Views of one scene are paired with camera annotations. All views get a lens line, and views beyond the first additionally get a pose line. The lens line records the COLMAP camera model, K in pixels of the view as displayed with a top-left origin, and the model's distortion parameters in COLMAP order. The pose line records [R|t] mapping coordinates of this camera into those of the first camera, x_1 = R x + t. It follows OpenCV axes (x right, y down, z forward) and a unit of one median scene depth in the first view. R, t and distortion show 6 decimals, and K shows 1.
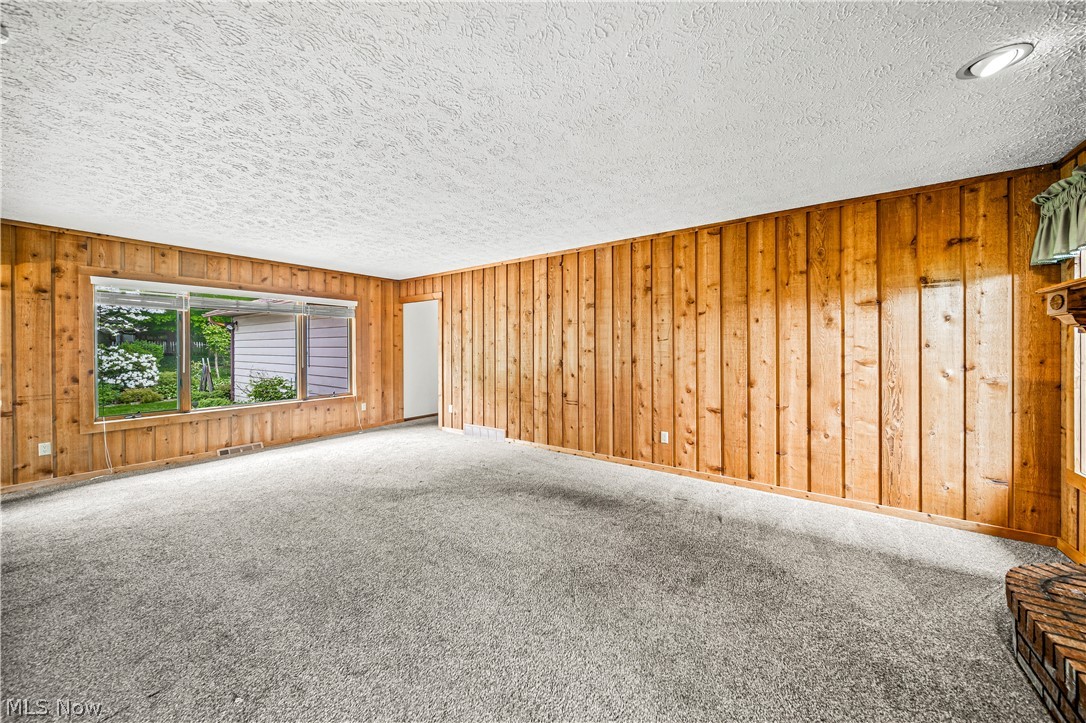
lens RADIAL K [[380.9, 0, 545.9], [0, 380.9, 353.3], [0, 0, 1]] dist [-0.000314, 0.000001]
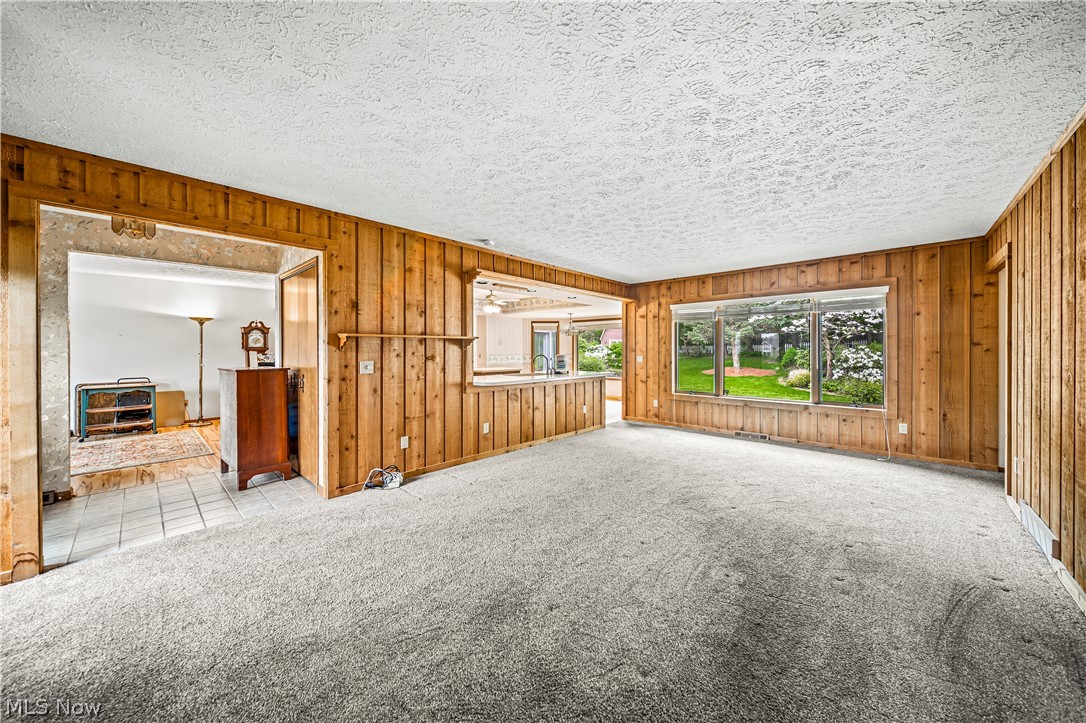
lens RADIAL K [[380.9, 0, 545.9], [0, 380.9, 353.3], [0, 0, 1]] dist [-0.000314, 0.000001]
pose [[-0.128575, 0.014021, -0.991601, 0.307635], [-0.011441, 0.999813, 0.015621, -0.006417], [0.991634, 0.013353, -0.128391, 0.385737]]
